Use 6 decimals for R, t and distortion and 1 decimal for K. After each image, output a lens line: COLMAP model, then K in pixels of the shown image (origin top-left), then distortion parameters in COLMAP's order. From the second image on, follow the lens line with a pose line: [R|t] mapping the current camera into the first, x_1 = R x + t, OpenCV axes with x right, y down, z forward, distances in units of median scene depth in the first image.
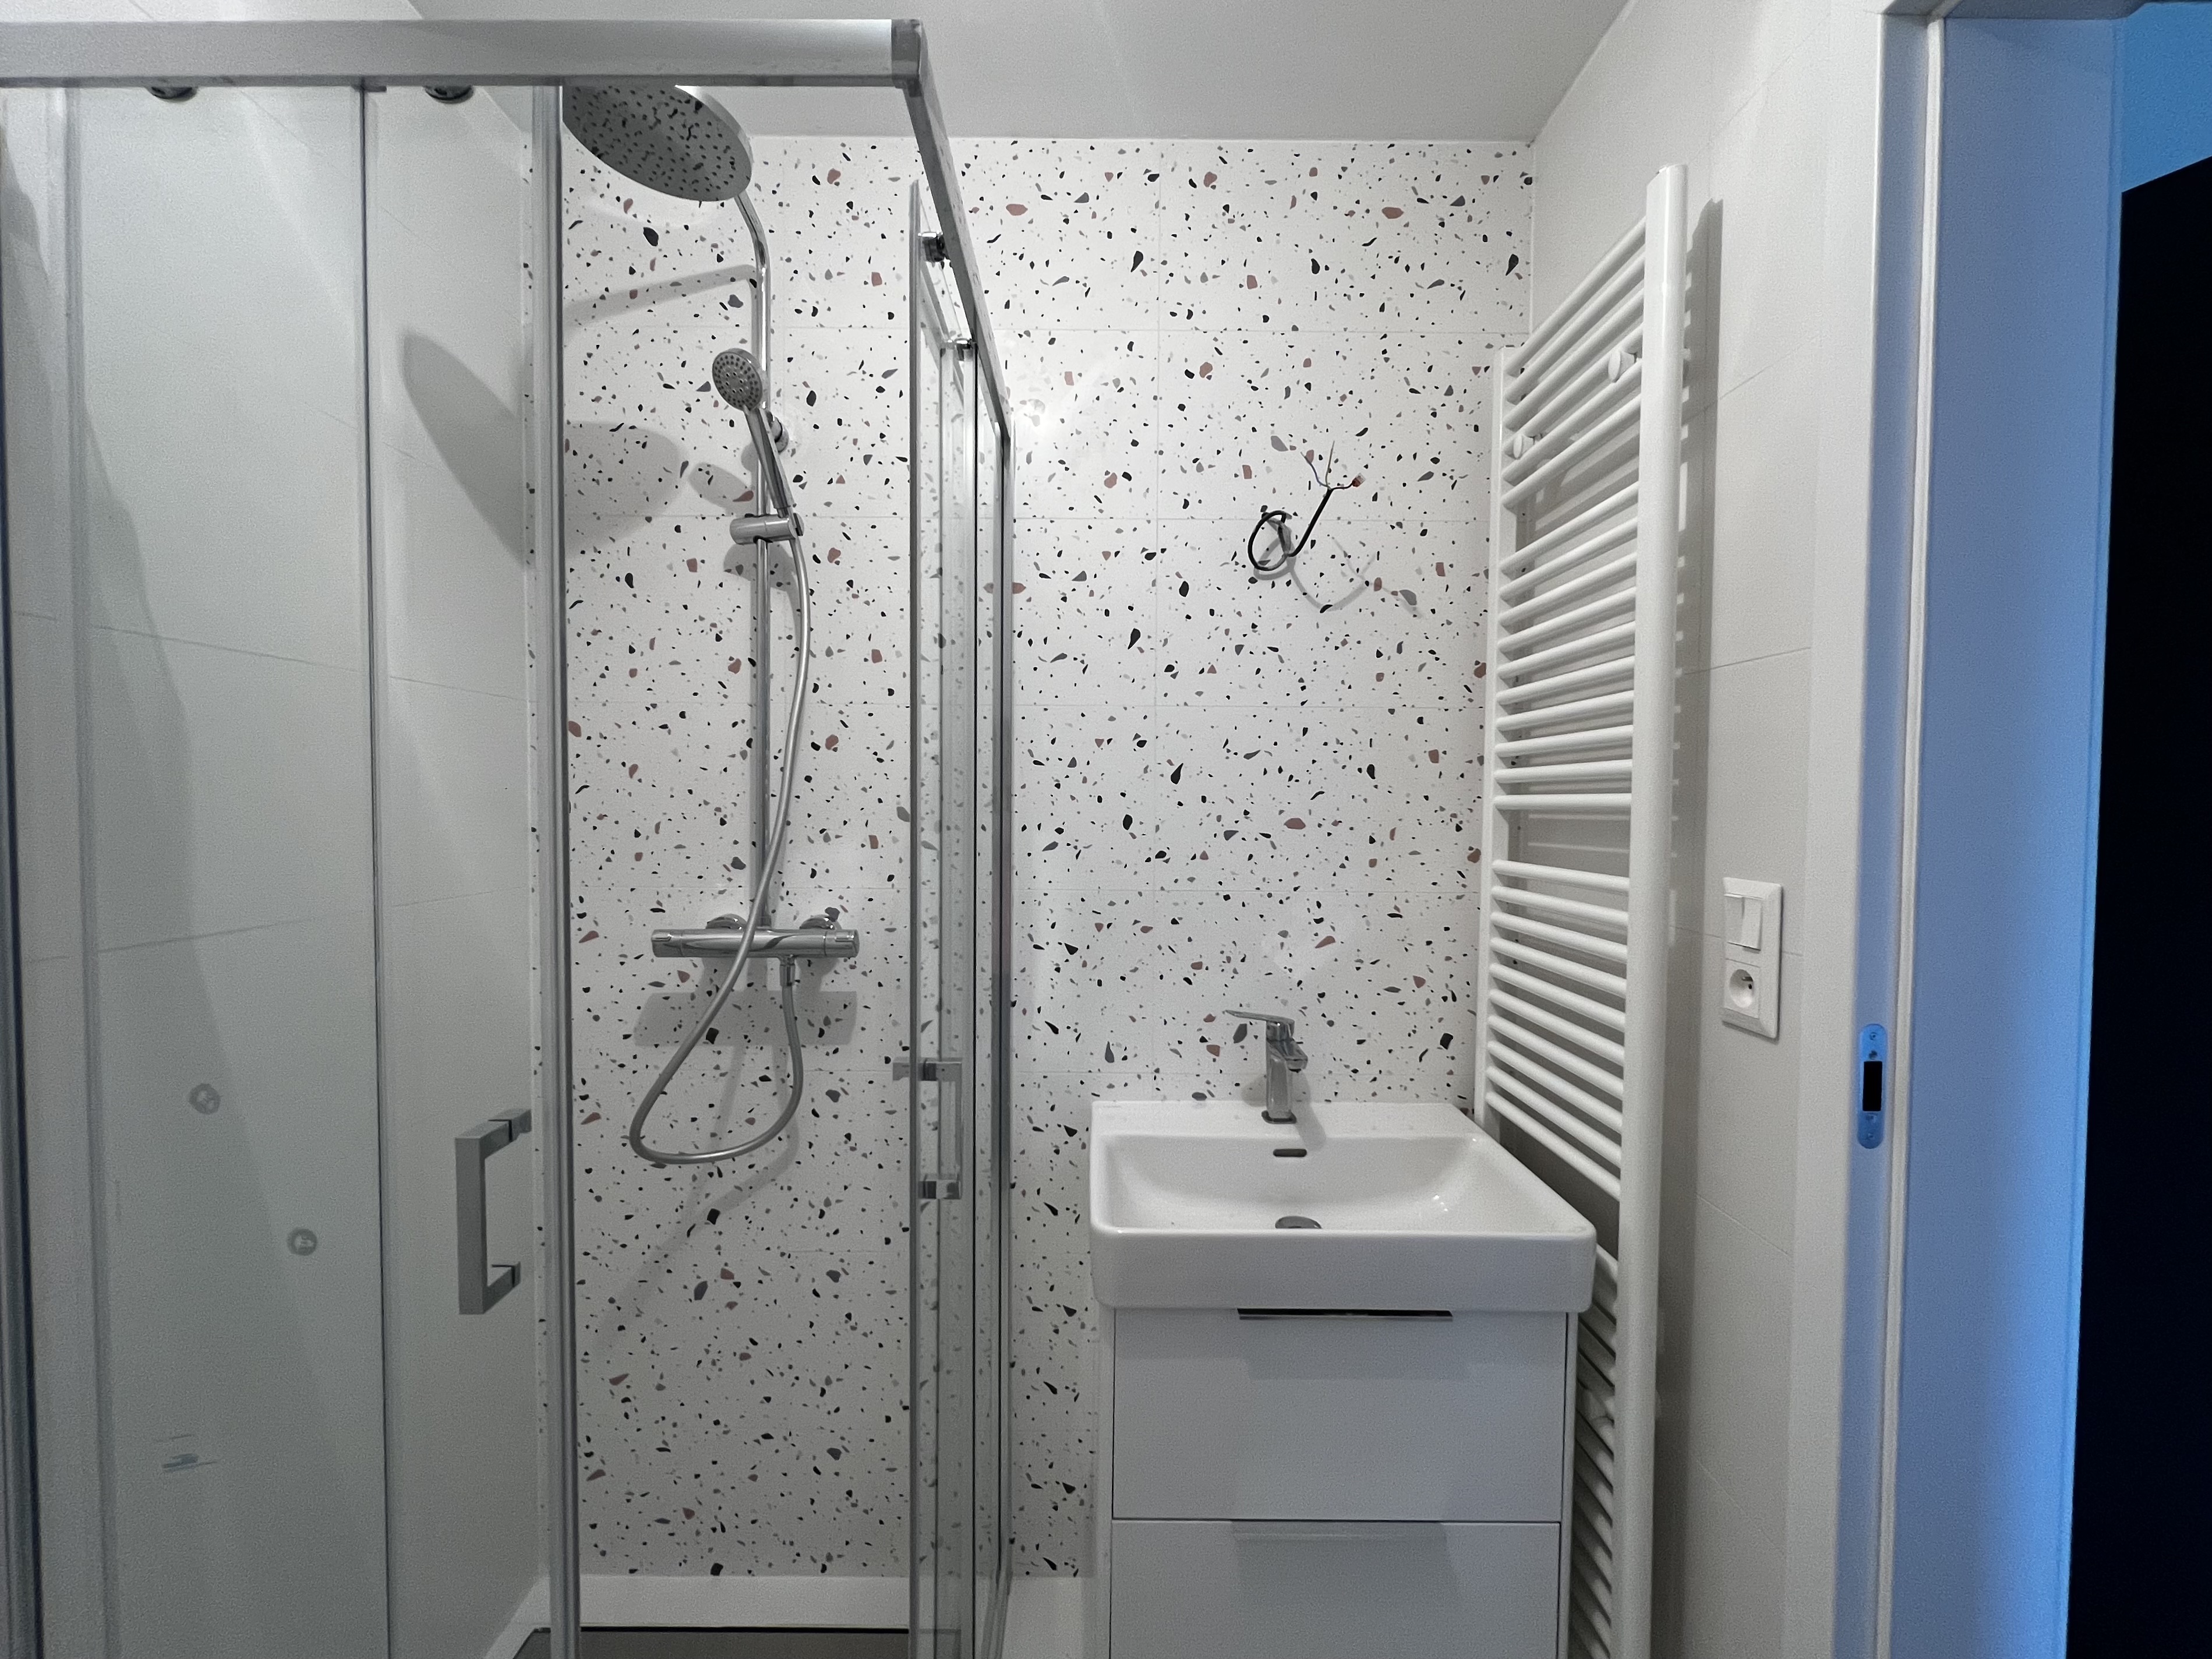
lens RADIAL K [[893.2, 0, 1102.4], [0, 893.2, 825.0], [0, 0, 1]] dist [-0.000801, -0.000205]
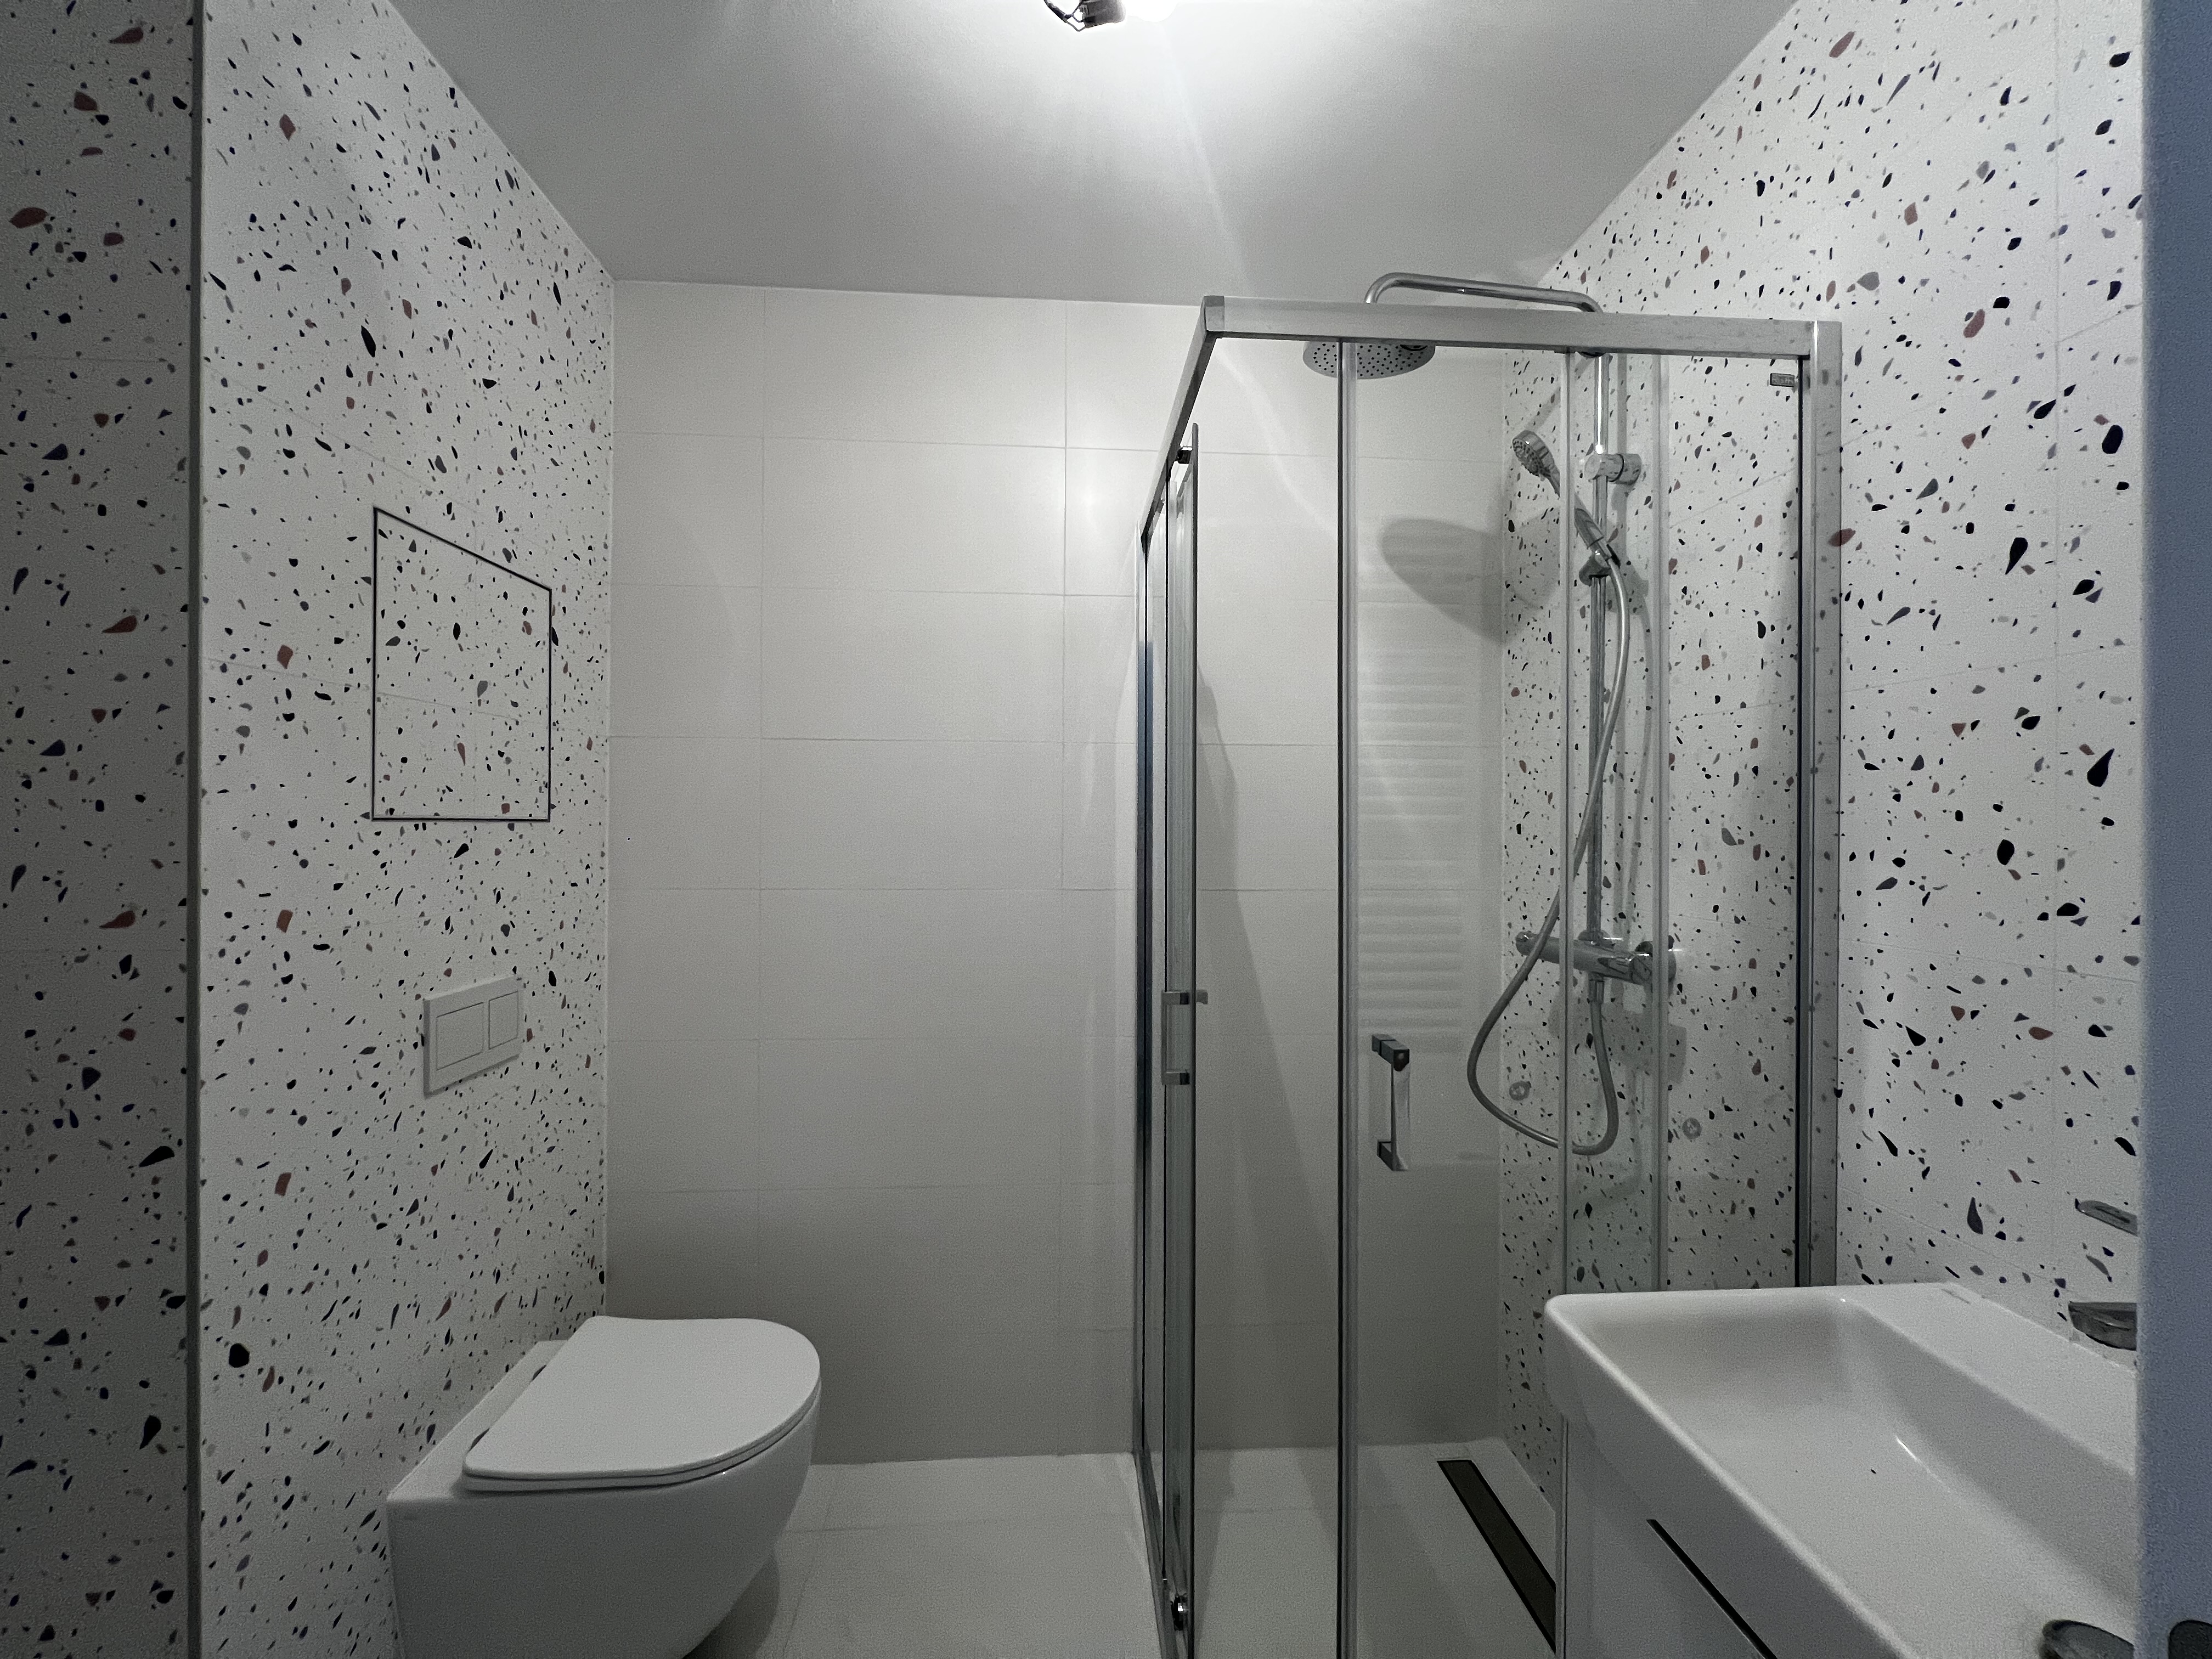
lens RADIAL K [[893.1, 0, 1107.0], [0, 893.1, 827.3], [0, 0, 1]] dist [-0.000801, -0.000205]
pose [[0.066006, -0.003679, -0.997812, 0.604732], [-0.036002, 0.999333, -0.006066, 0.005800], [0.997170, 0.036323, 0.065829, 0.338271]]
